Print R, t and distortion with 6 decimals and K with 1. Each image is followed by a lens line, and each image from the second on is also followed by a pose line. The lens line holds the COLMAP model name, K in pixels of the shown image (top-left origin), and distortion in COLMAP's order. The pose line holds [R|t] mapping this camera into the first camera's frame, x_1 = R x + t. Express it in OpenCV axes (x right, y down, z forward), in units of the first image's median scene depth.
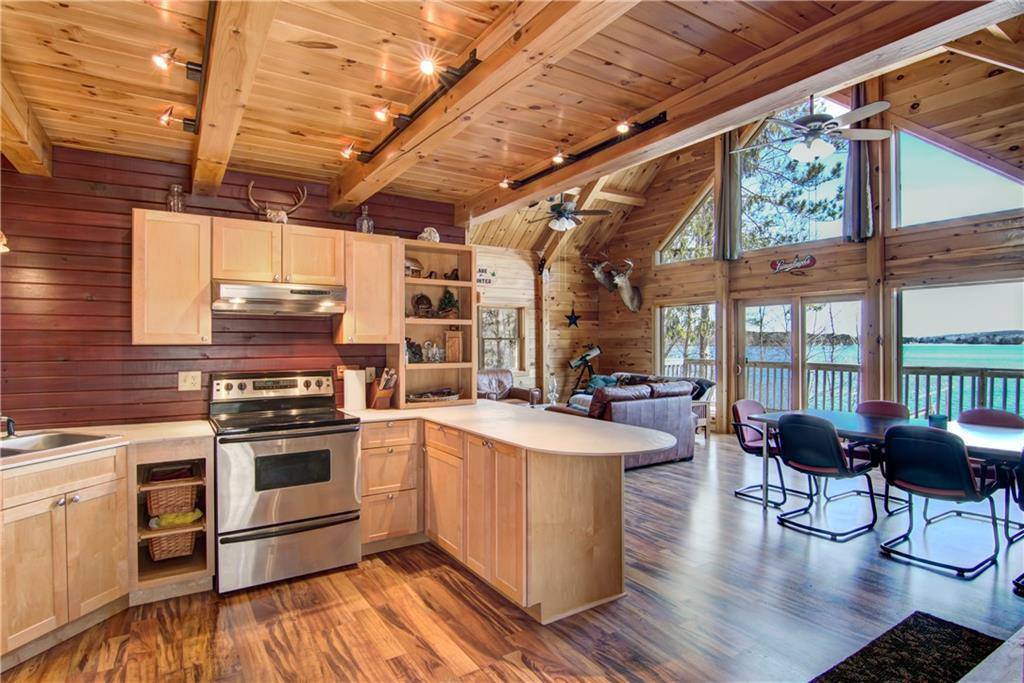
lens RADIAL K [[504.8, 0, 512.0], [0, 504.8, 341.5], [0, 0, 1]] dist [-0.001107, -0.011368]
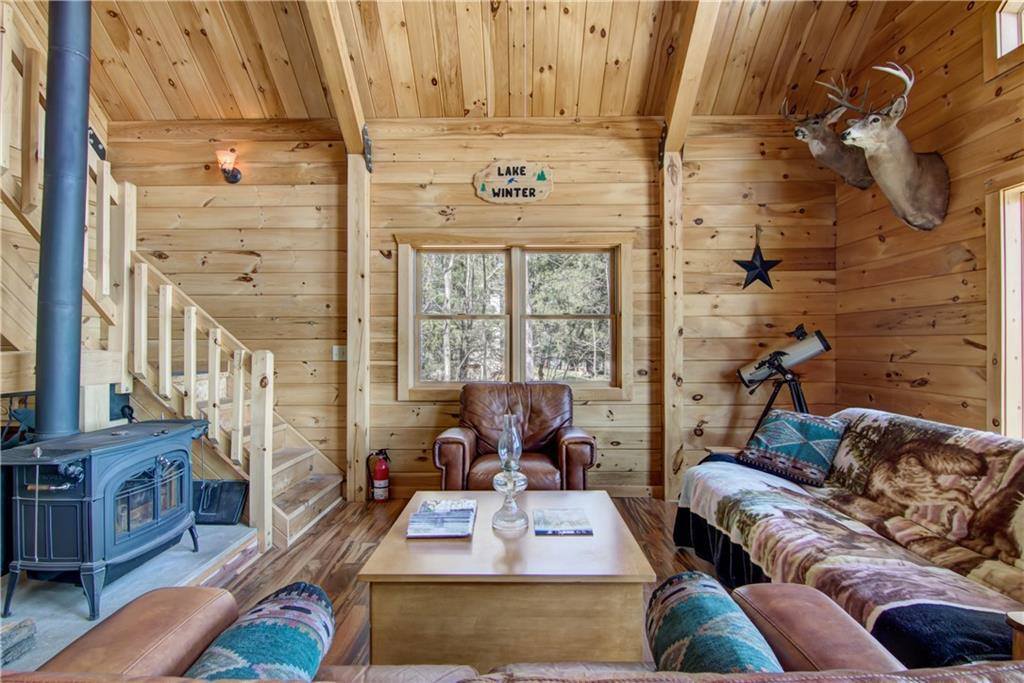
lens RADIAL K [[524.6, 0, 516.4], [0, 524.6, 342.6], [0, 0, 1]] dist [-0.003056, -0.013499]
pose [[0.853485, 0.001413, -0.521116, 0.525165], [-0.000176, 0.999997, 0.002423, 0.048544], [0.521118, -0.001976, 0.853483, 1.554617]]
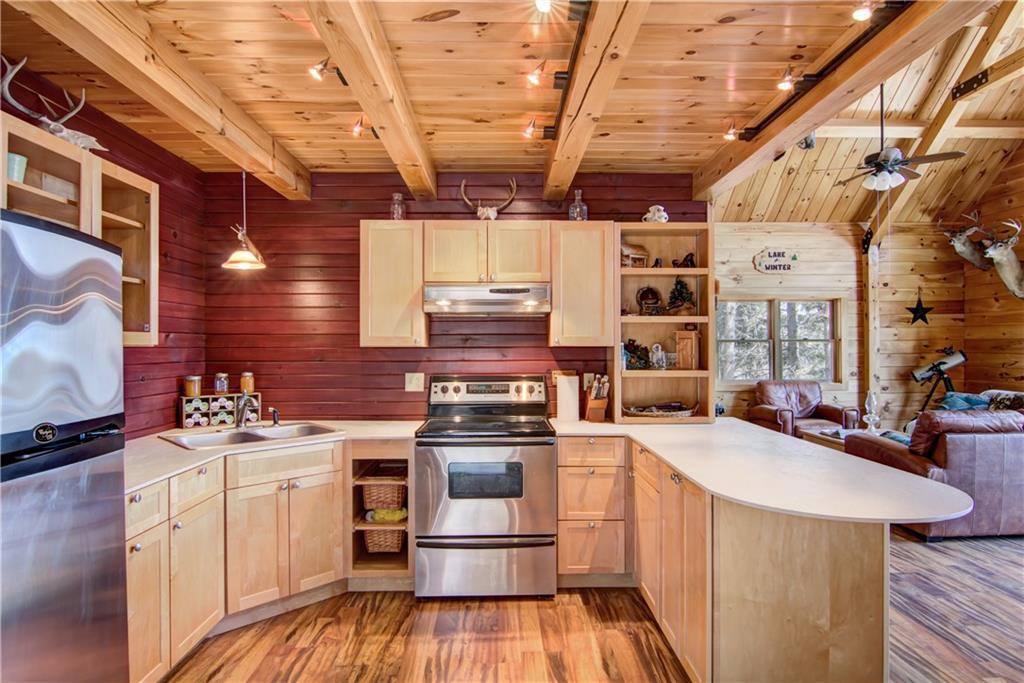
lens RADIAL K [[566.5, 0, 539.4], [0, 566.5, 342.6], [0, 0, 1]] dist [0.000403, -0.014894]
pose [[0.867710, -0.002044, -0.497067, 0.152463], [0.000721, 0.999996, -0.002855, 0.000692], [0.497071, 0.002119, 0.867707, 0.117385]]
